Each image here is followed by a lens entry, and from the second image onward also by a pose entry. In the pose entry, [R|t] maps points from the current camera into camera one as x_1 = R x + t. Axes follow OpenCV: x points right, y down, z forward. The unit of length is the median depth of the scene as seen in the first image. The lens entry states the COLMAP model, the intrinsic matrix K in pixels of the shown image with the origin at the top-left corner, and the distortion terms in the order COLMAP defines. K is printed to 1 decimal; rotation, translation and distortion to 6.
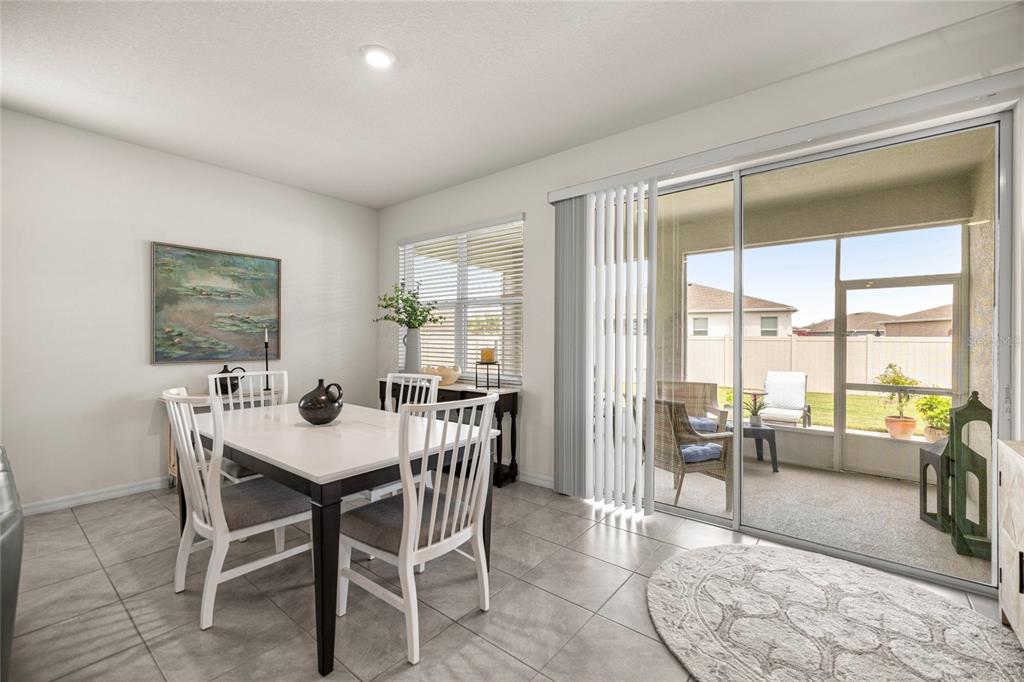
lens RADIAL K [[430.4, 0, 509.9], [0, 430.4, 340.2], [0, 0, 1]] dist [0.001026, 0.000225]
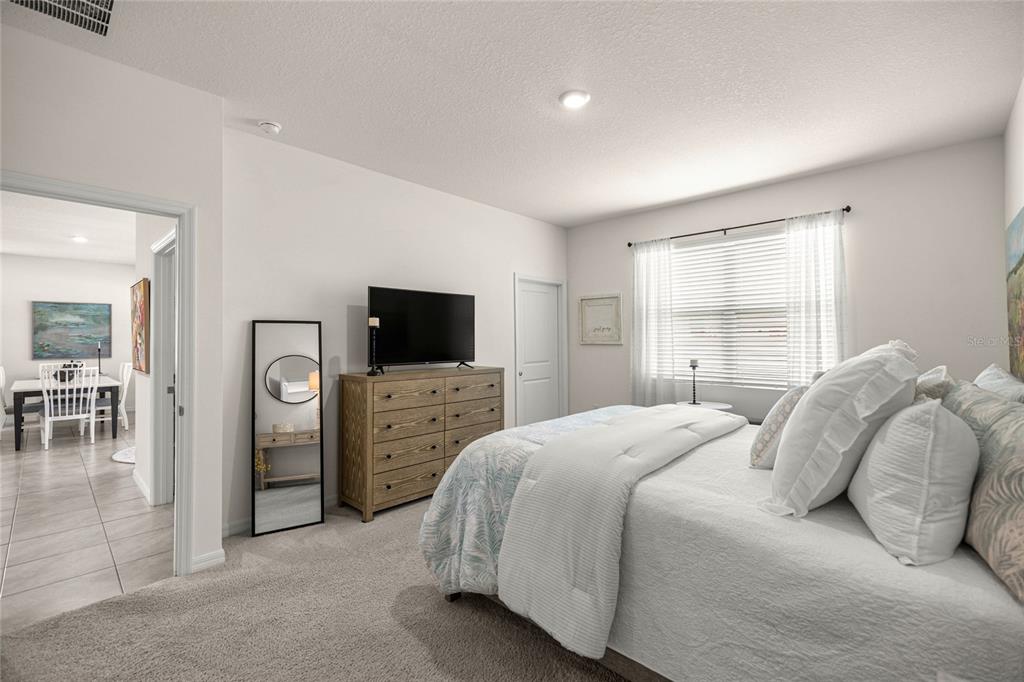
lens RADIAL K [[430.4, 0, 505.0], [0, 430.4, 332.6], [0, 0, 1]] dist [0.001026, 0.000225]
pose [[0.997035, -0.011408, -0.076103, 1.457280], [0.010264, 0.999829, -0.015410, -0.019496], [0.076266, 0.014583, 0.996981, -0.816581]]
